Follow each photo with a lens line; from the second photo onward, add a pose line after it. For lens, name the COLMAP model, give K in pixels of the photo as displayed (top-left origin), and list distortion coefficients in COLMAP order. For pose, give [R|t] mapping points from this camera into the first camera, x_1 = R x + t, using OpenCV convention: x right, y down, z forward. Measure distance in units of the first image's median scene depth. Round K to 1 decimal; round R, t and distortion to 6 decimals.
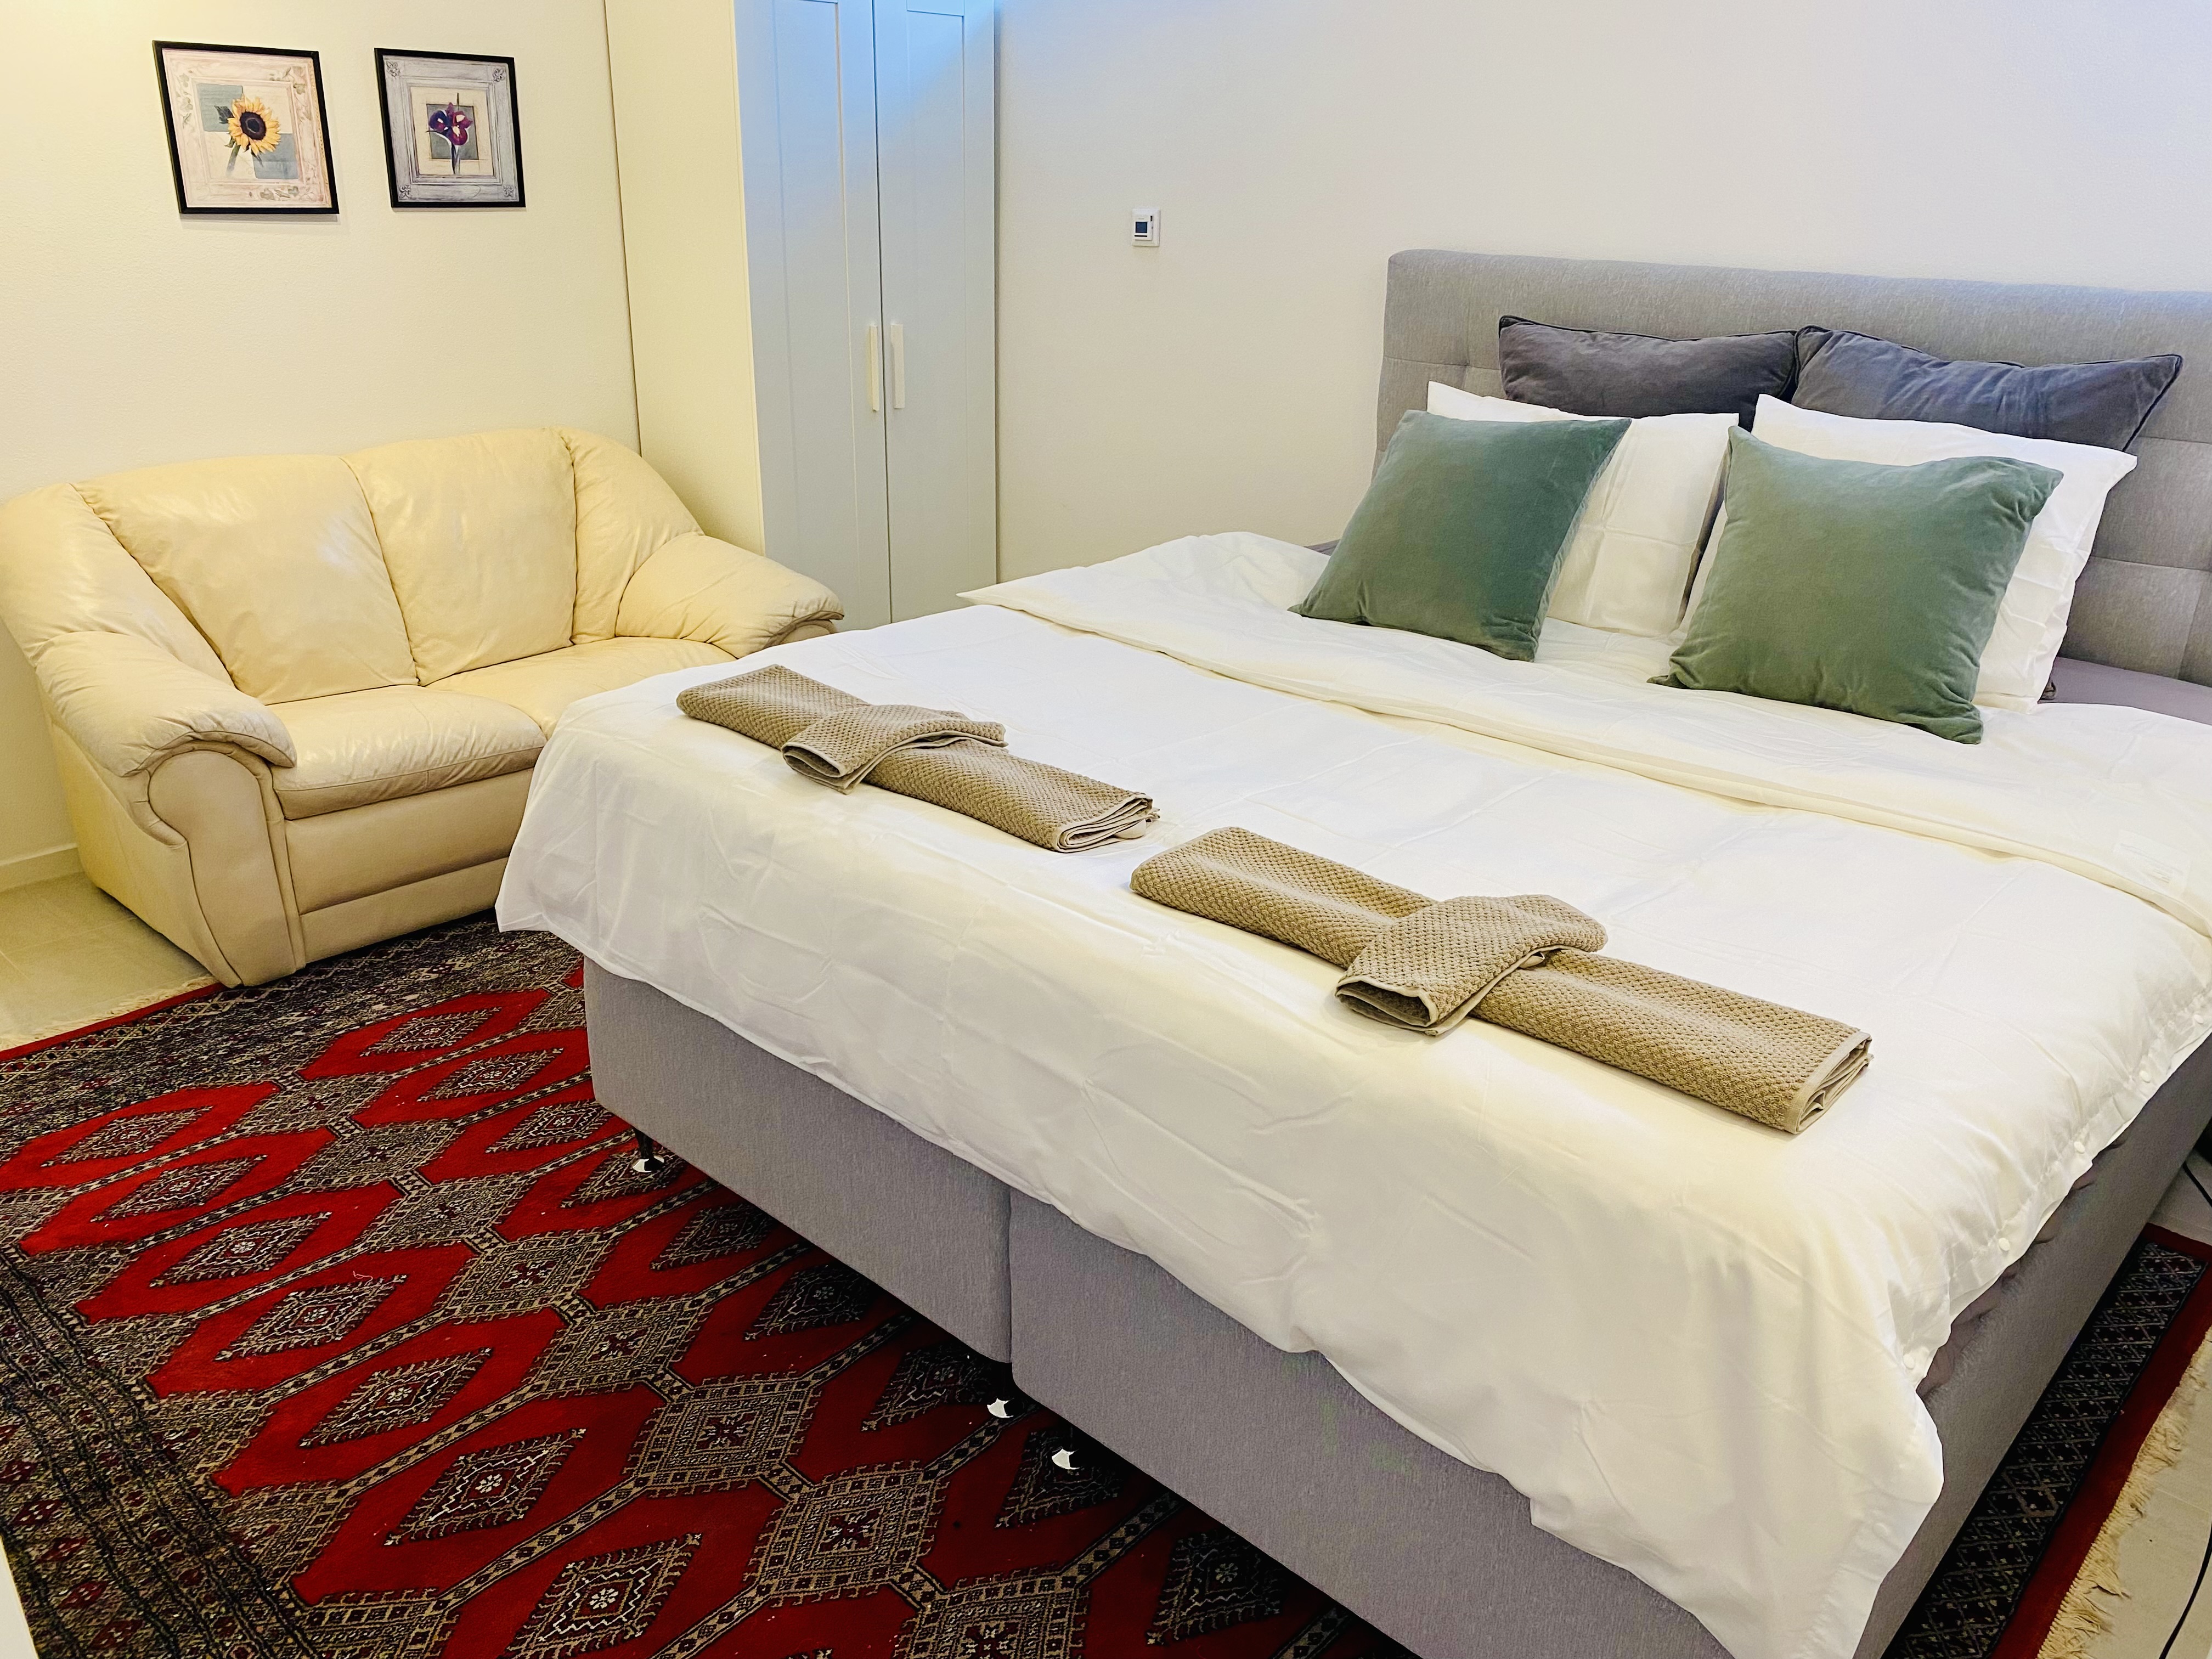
lens RADIAL K [[1706.0, 0, 1103.1], [0, 1706.0, 816.2], [0, 0, 1]] dist [0.031420, -0.015133]
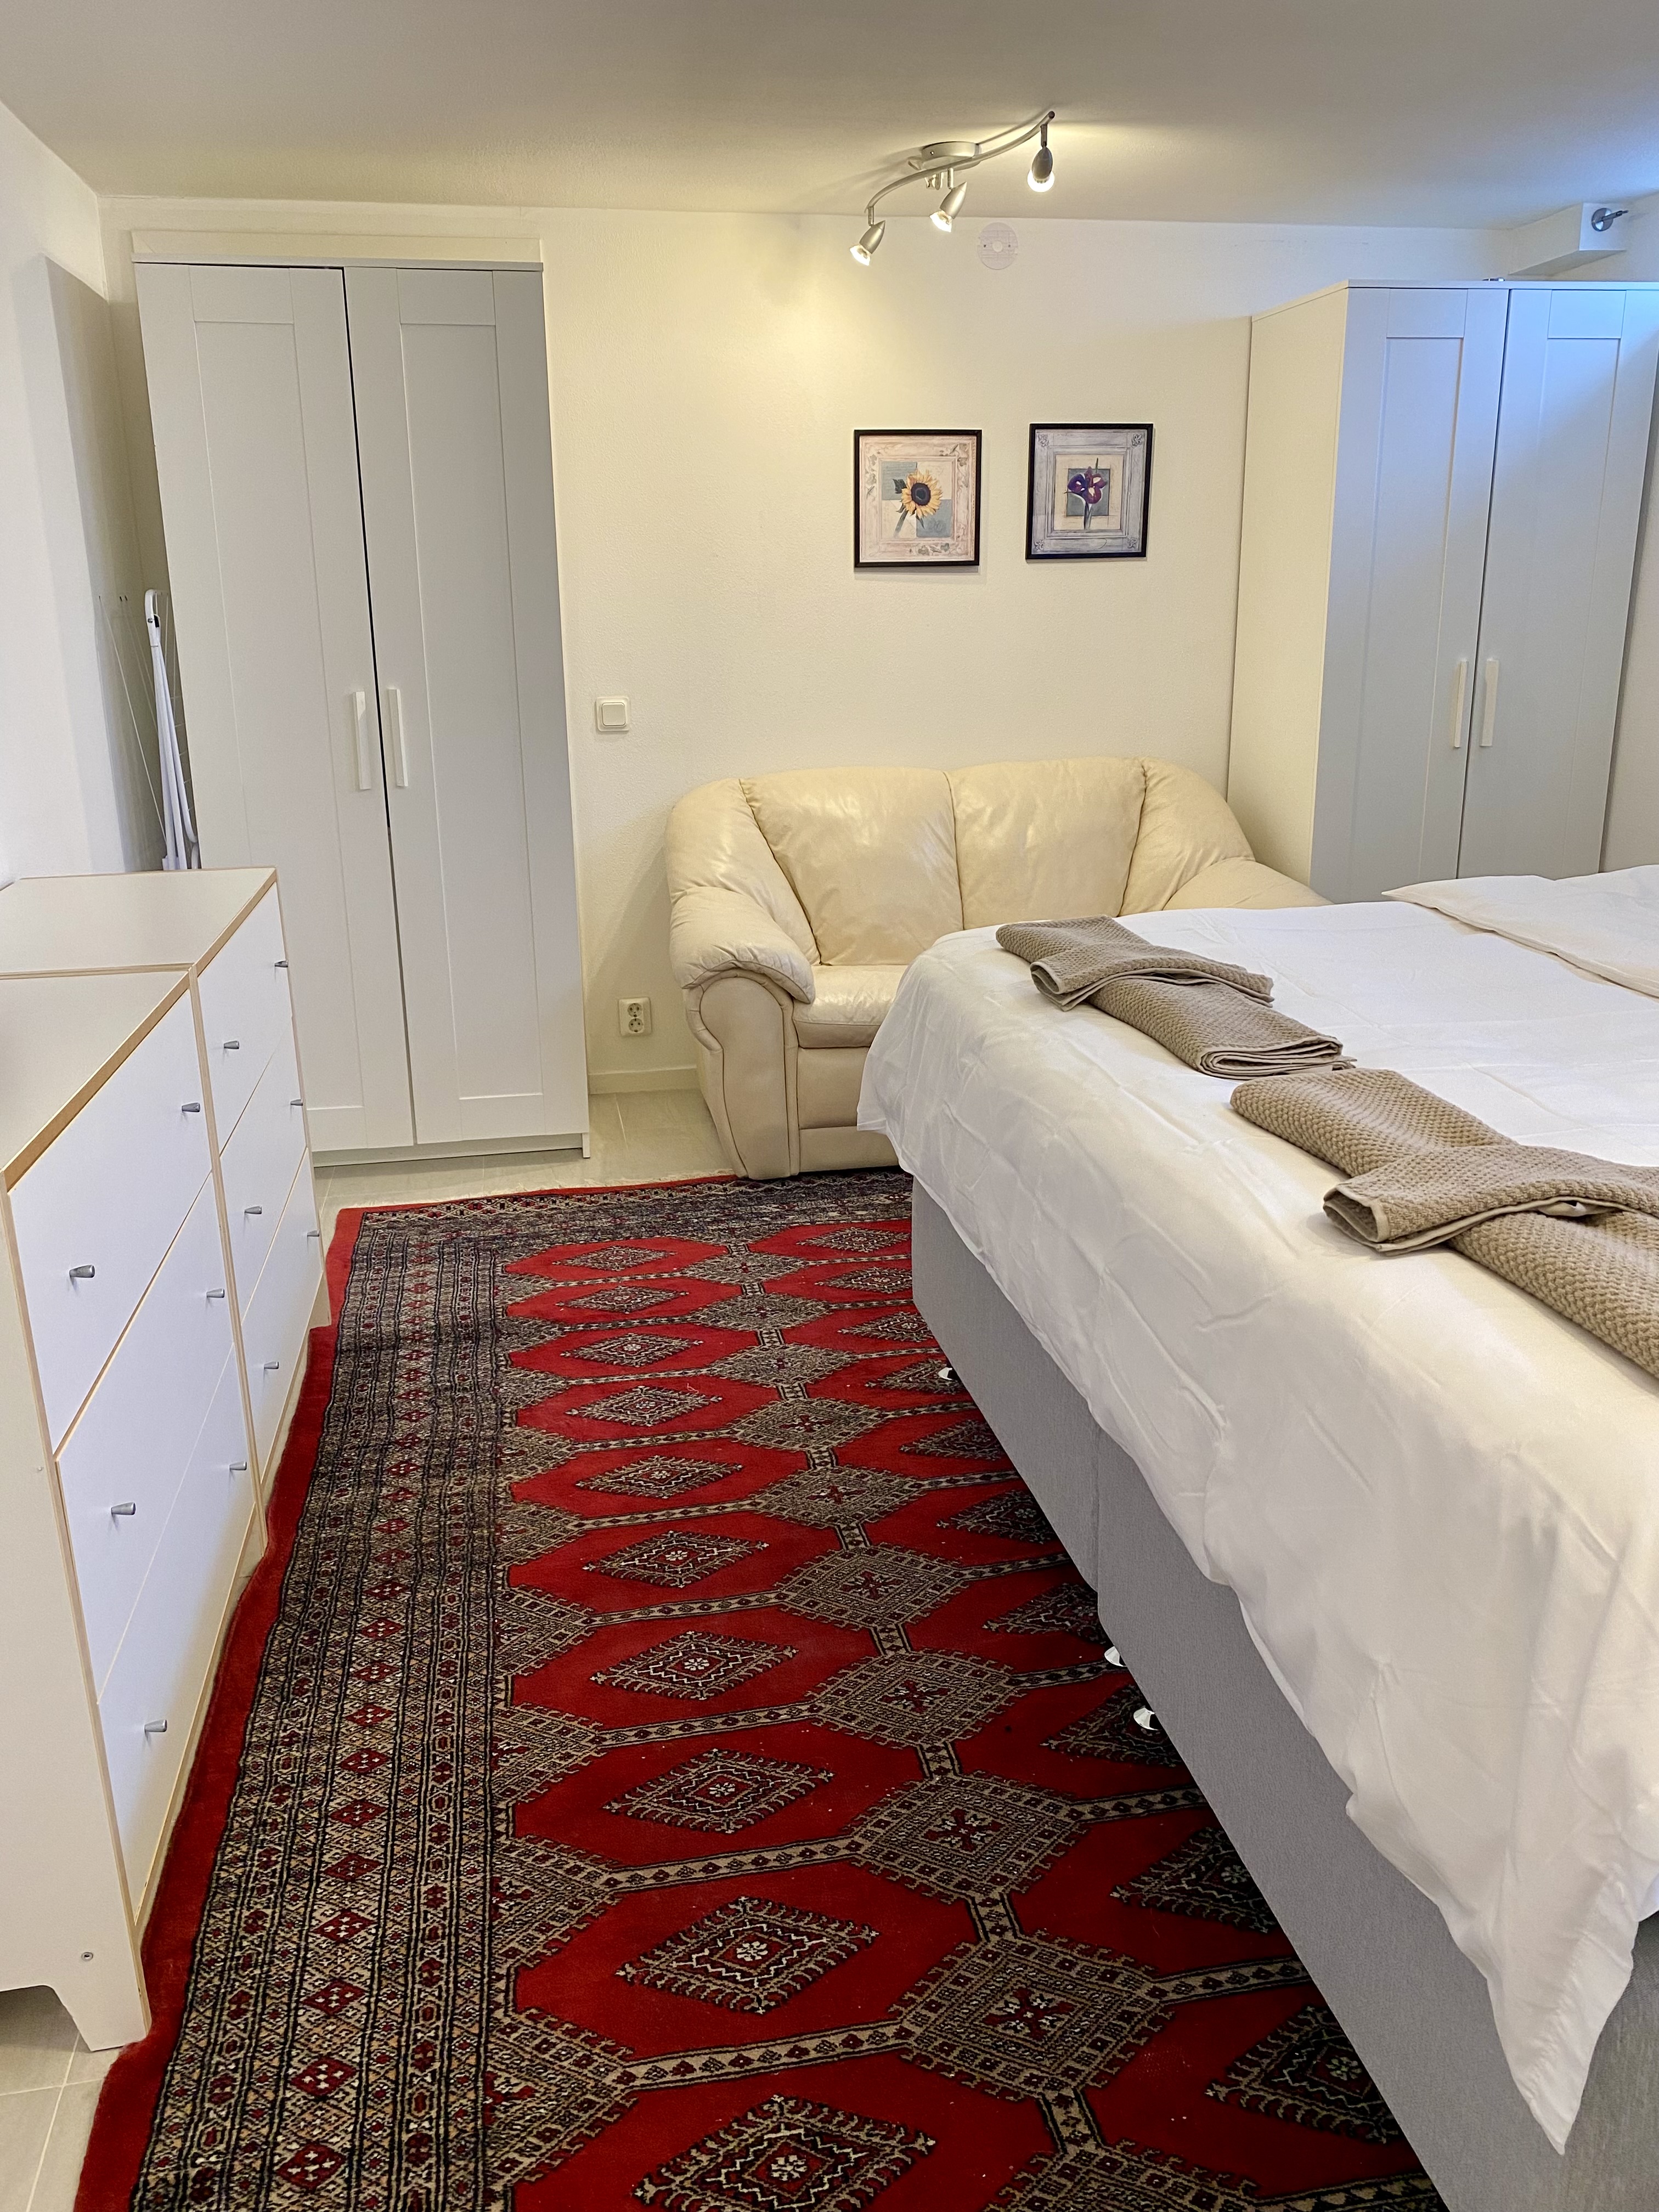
lens RADIAL K [[1691.6, 0, 873.6], [0, 1691.6, 1114.6], [0, 0, 1]] dist [0.162365, -0.467271]
pose [[0.804473, 0.133488, -0.578795, 0.285426], [-0.180913, 0.983189, -0.024699, 0.075195], [0.565768, 0.124581, 0.815099, 0.073408]]
